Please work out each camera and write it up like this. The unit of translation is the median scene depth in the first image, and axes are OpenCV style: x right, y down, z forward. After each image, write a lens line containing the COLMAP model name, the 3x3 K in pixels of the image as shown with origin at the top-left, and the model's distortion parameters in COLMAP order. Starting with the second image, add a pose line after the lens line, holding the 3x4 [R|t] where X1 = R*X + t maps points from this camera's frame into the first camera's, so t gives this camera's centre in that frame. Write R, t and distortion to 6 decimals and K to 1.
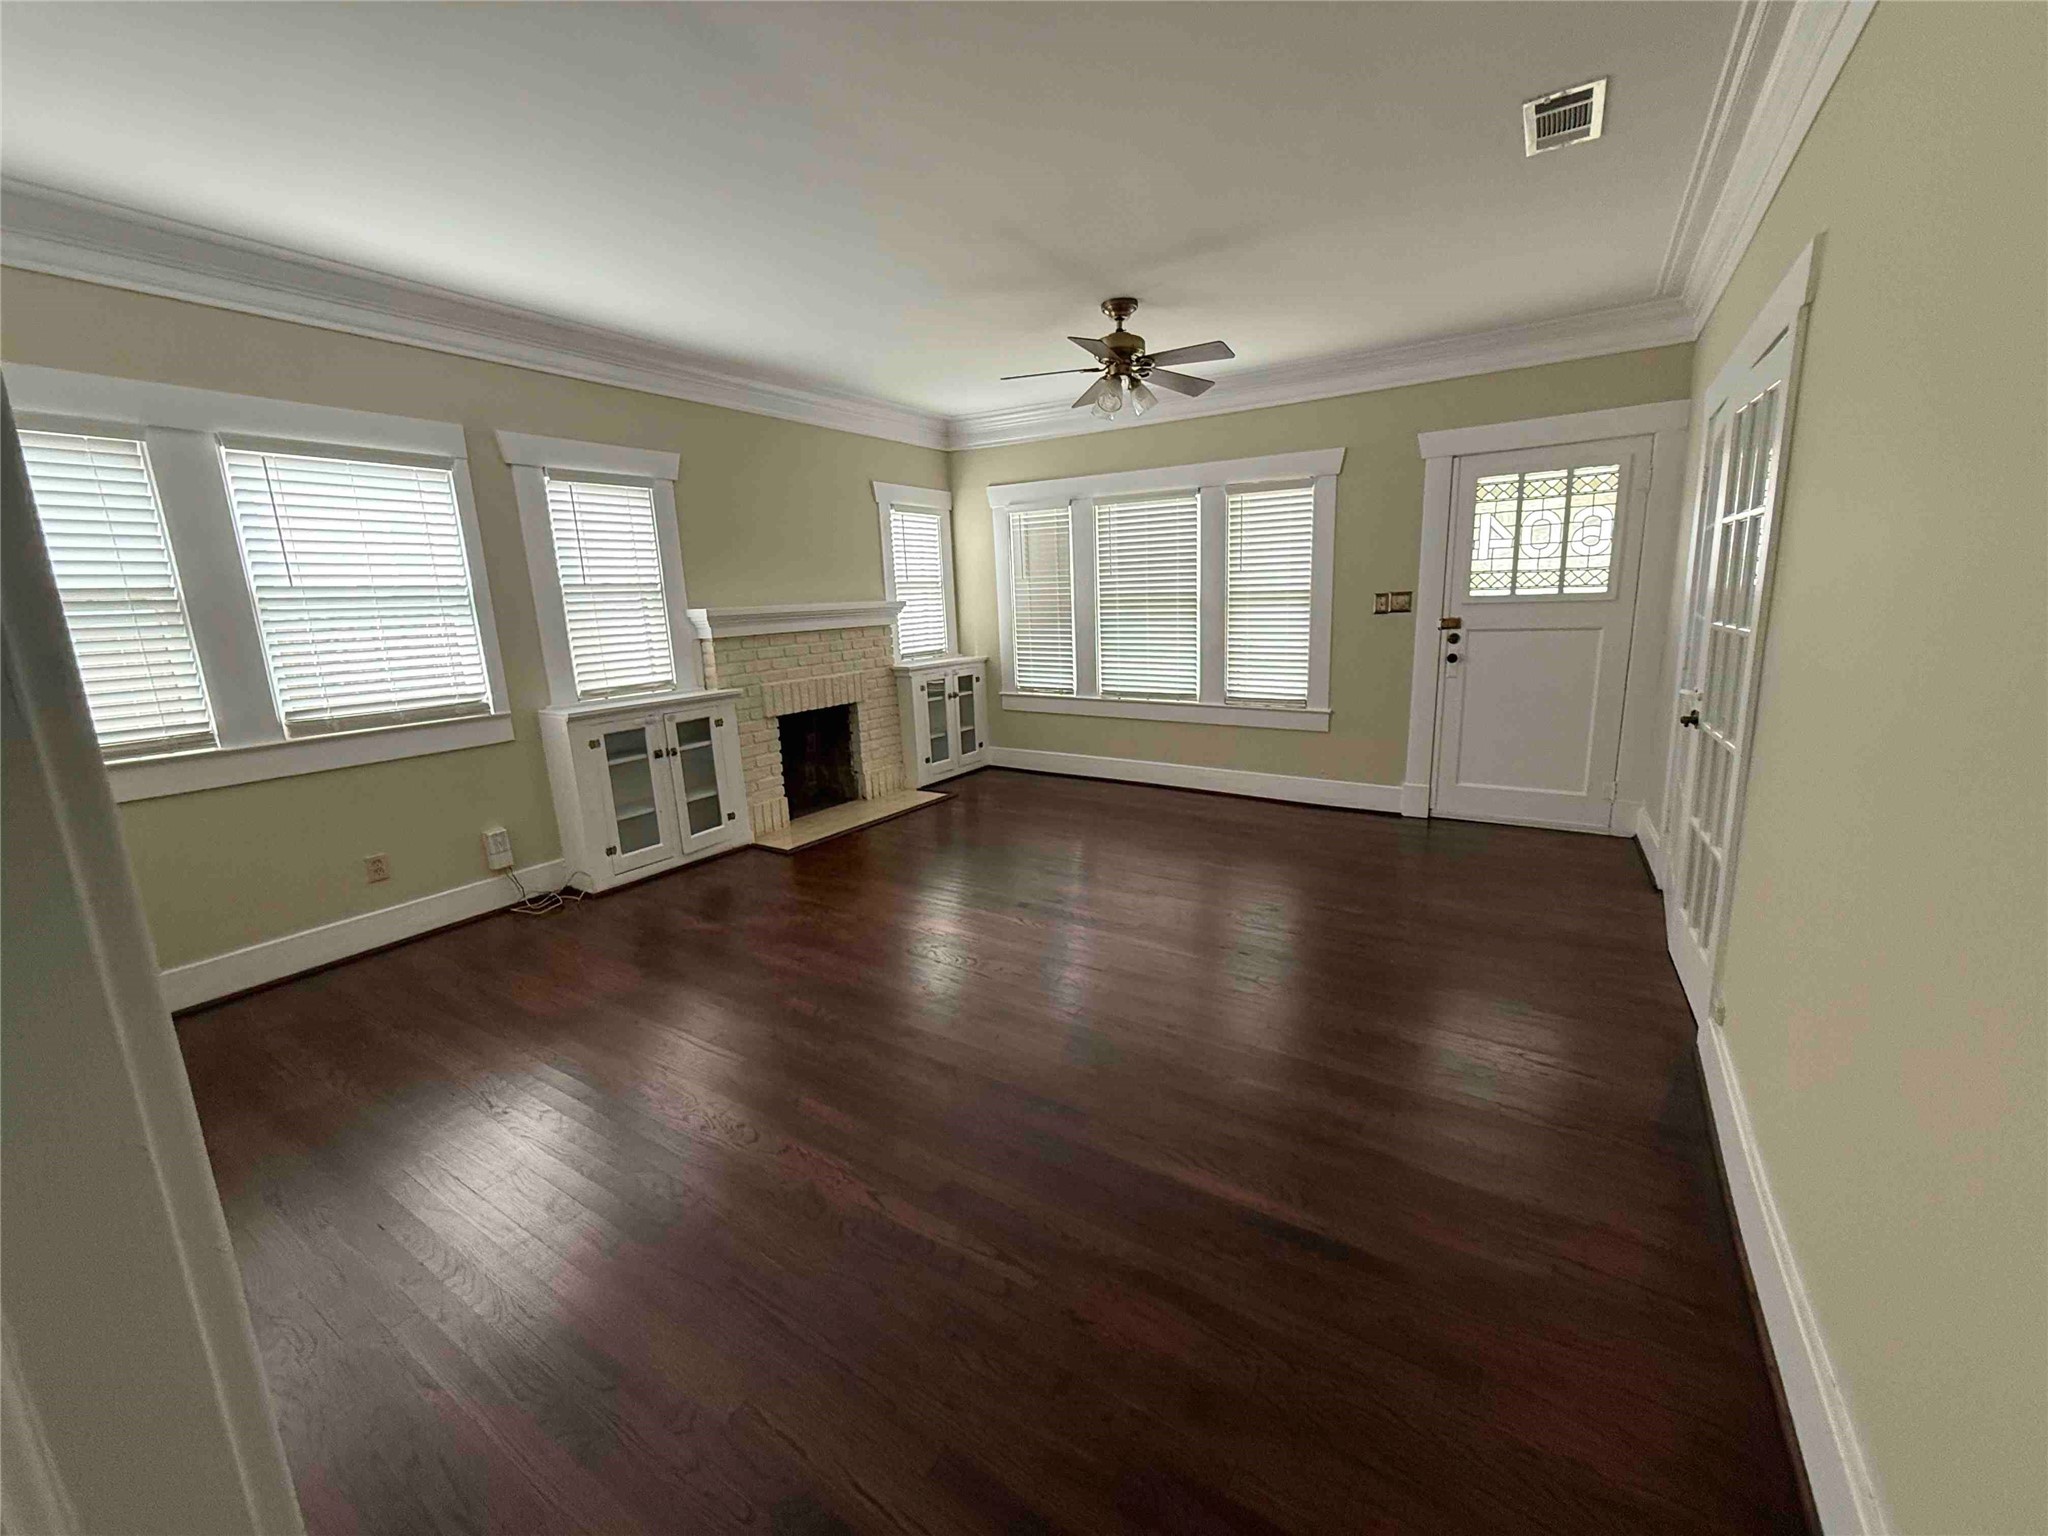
lens RADIAL K [[814.6, 0, 1031.1], [0, 814.6, 770.5], [0, 0, 1]] dist [-0.001237, 0.000287]
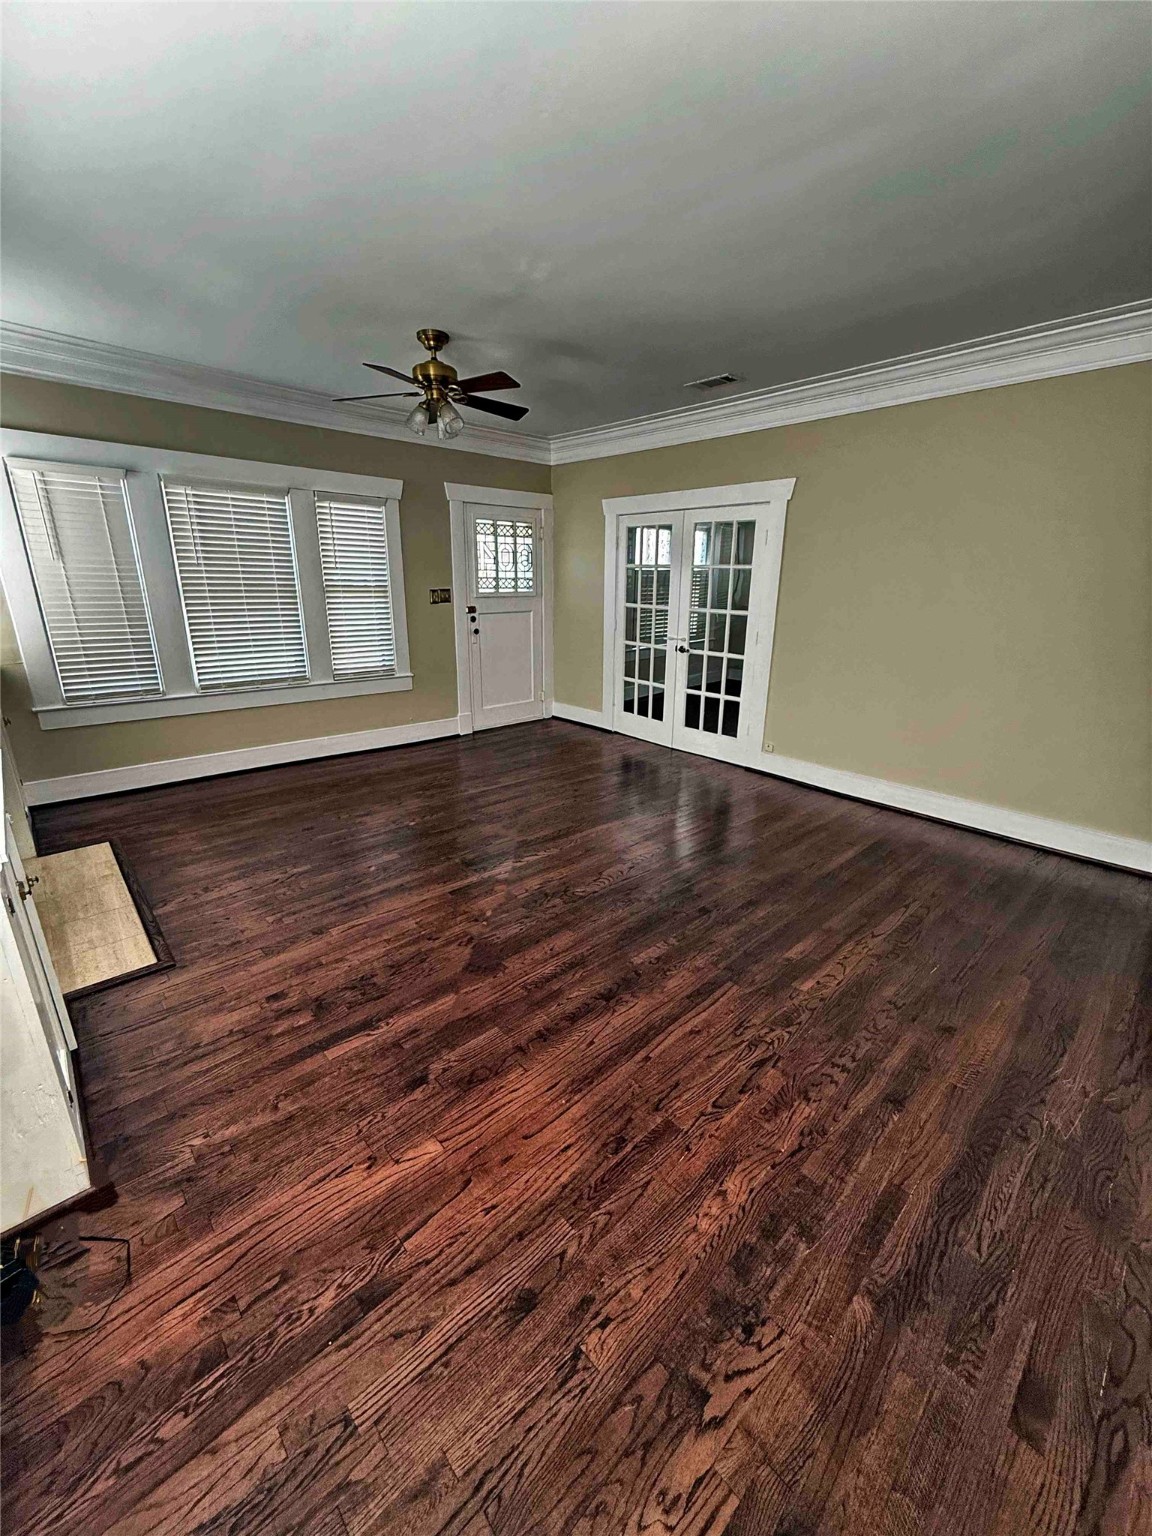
lens RADIAL K [[611.0, 0, 580.8], [0, 611.0, 760.5], [0, 0, 1]] dist [-0.001237, 0.000287]
pose [[0.254014, -0.244598, 0.935761, -0.617915], [0.181008, 0.962423, 0.202432, -0.098166], [-0.950112, 0.117959, 0.288743, 0.478717]]
